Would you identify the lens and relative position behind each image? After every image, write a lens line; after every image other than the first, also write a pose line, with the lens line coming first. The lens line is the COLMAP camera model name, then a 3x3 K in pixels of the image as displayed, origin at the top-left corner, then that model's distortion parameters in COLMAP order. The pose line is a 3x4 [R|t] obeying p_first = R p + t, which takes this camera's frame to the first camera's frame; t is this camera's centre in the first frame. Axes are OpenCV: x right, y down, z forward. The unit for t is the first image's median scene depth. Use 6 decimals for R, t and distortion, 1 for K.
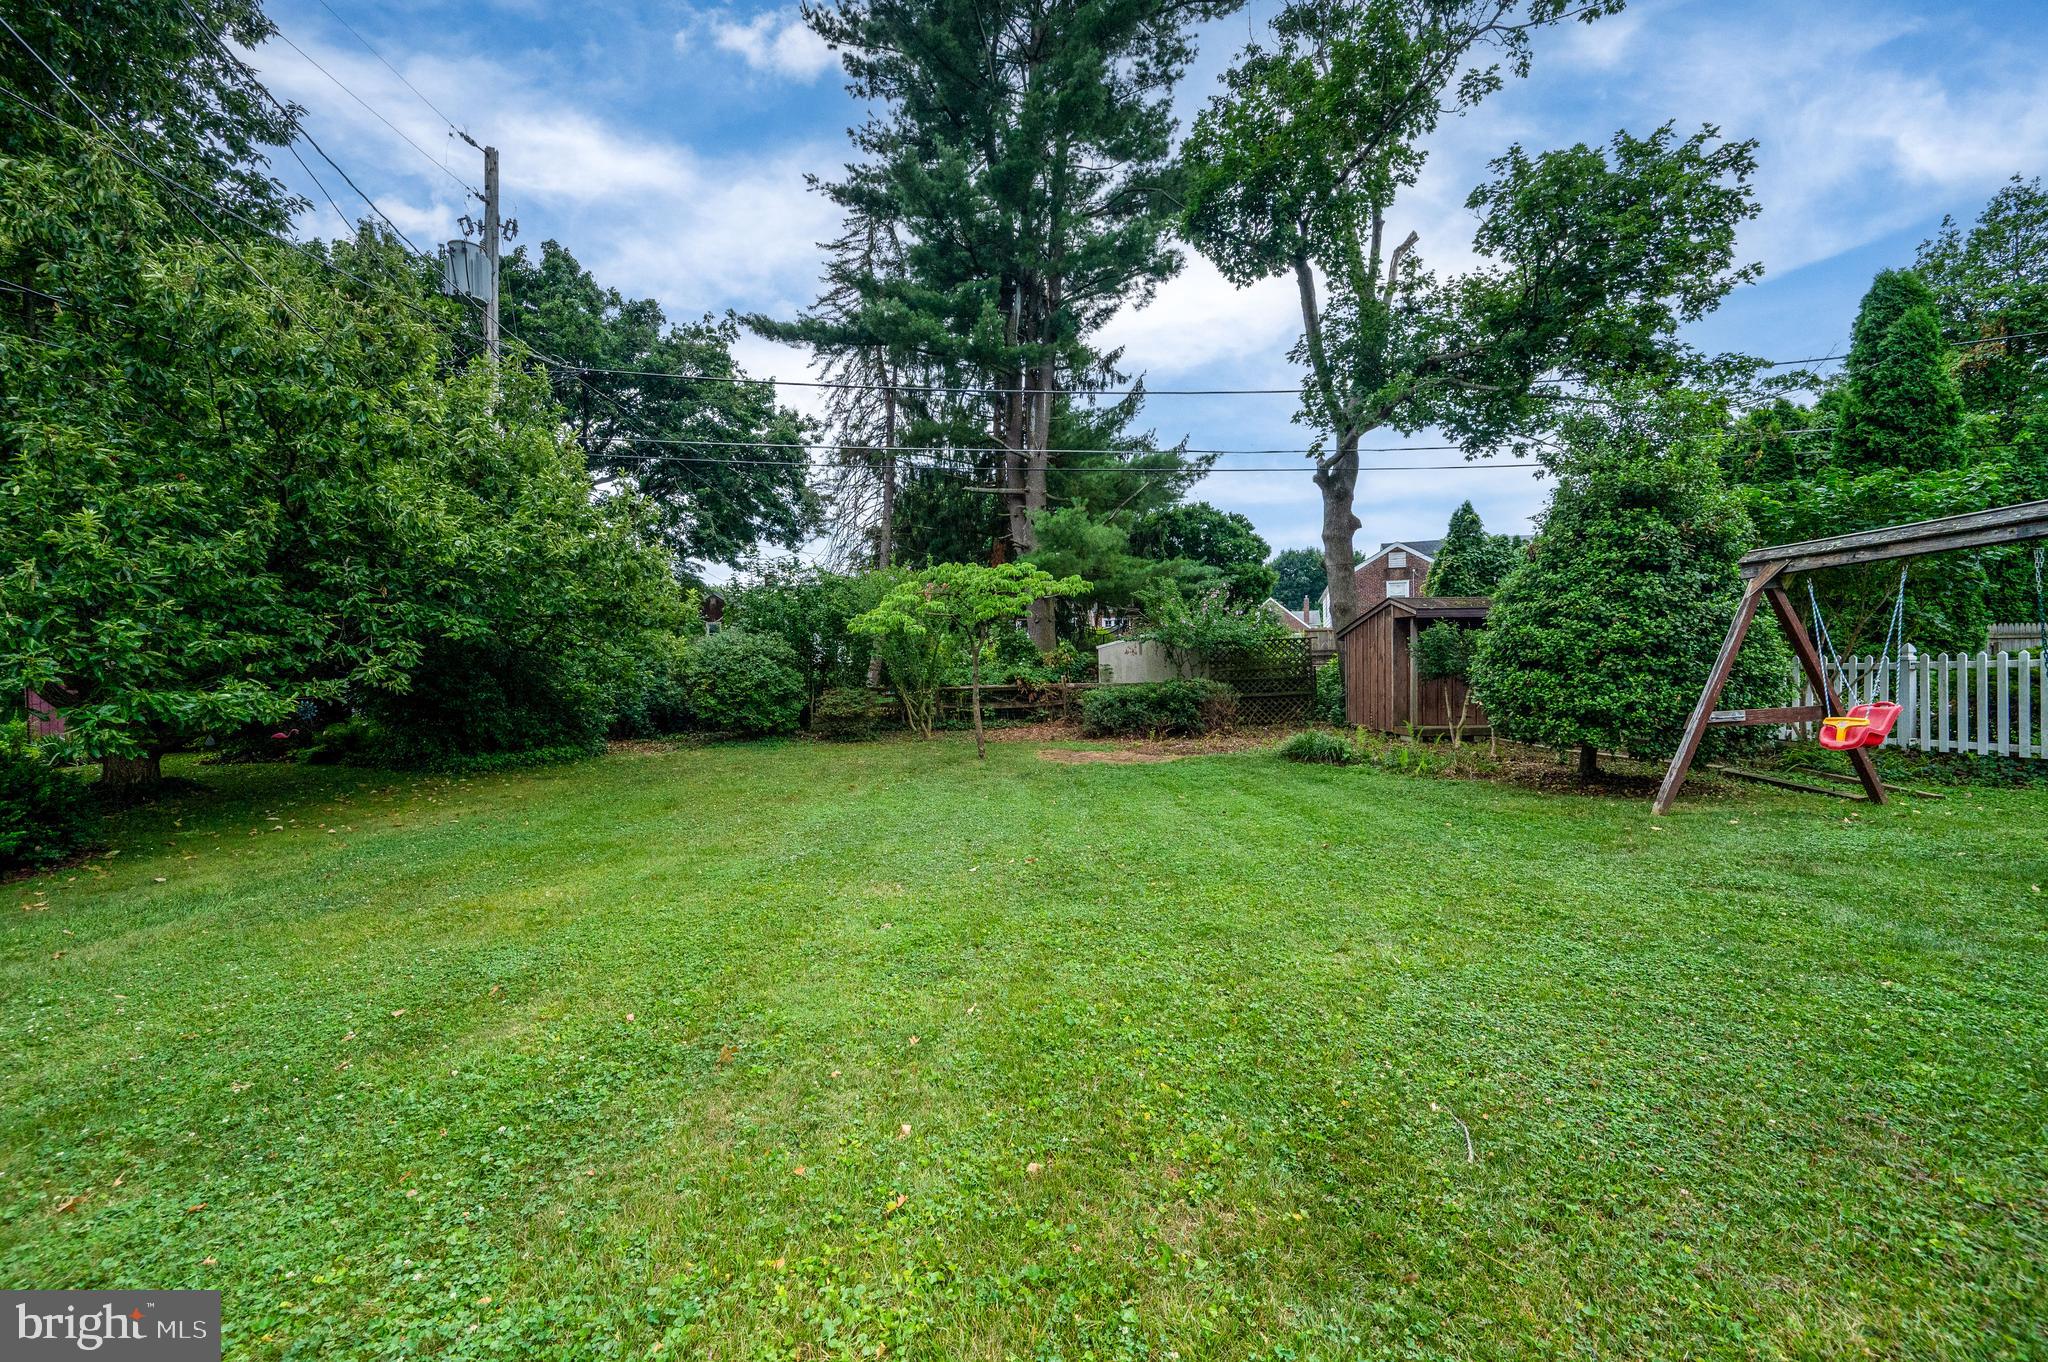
lens RADIAL K [[834.2, 0, 983.3], [0, 834.2, 724.4], [0, 0, 1]] dist [-0.001794, -0.000377]
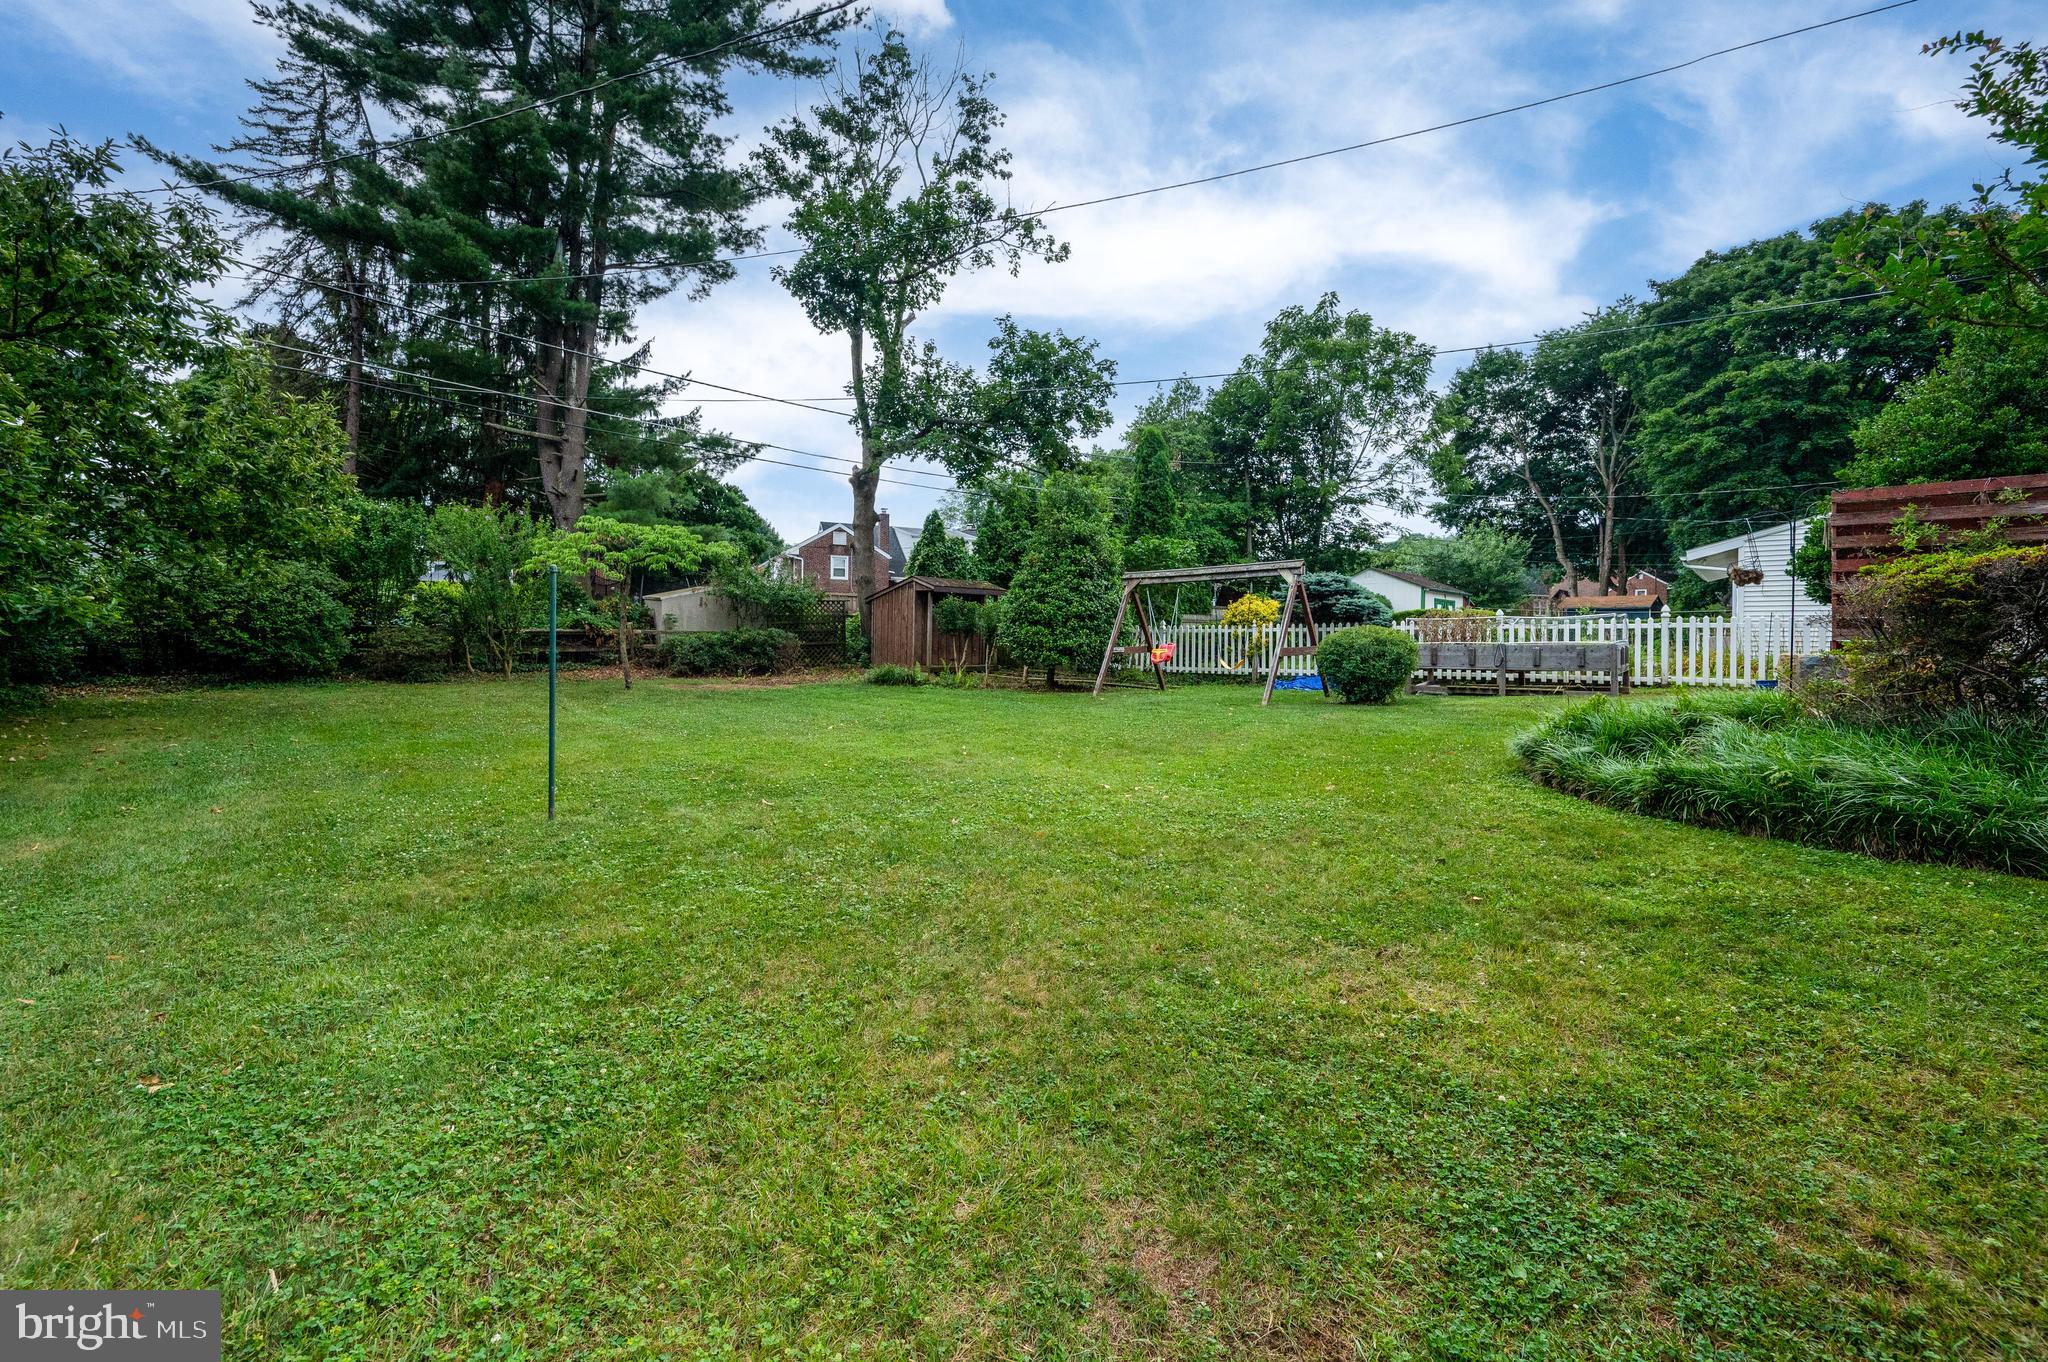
lens RADIAL K [[834.2, 0, 983.3], [0, 834.2, 724.4], [0, 0, 1]] dist [-0.001794, -0.000377]
pose [[0.776346, -0.036347, 0.629259, -0.320566], [0.006539, 0.998747, 0.049623, 0.032072], [-0.630274, -0.034410, 0.775610, -0.197746]]
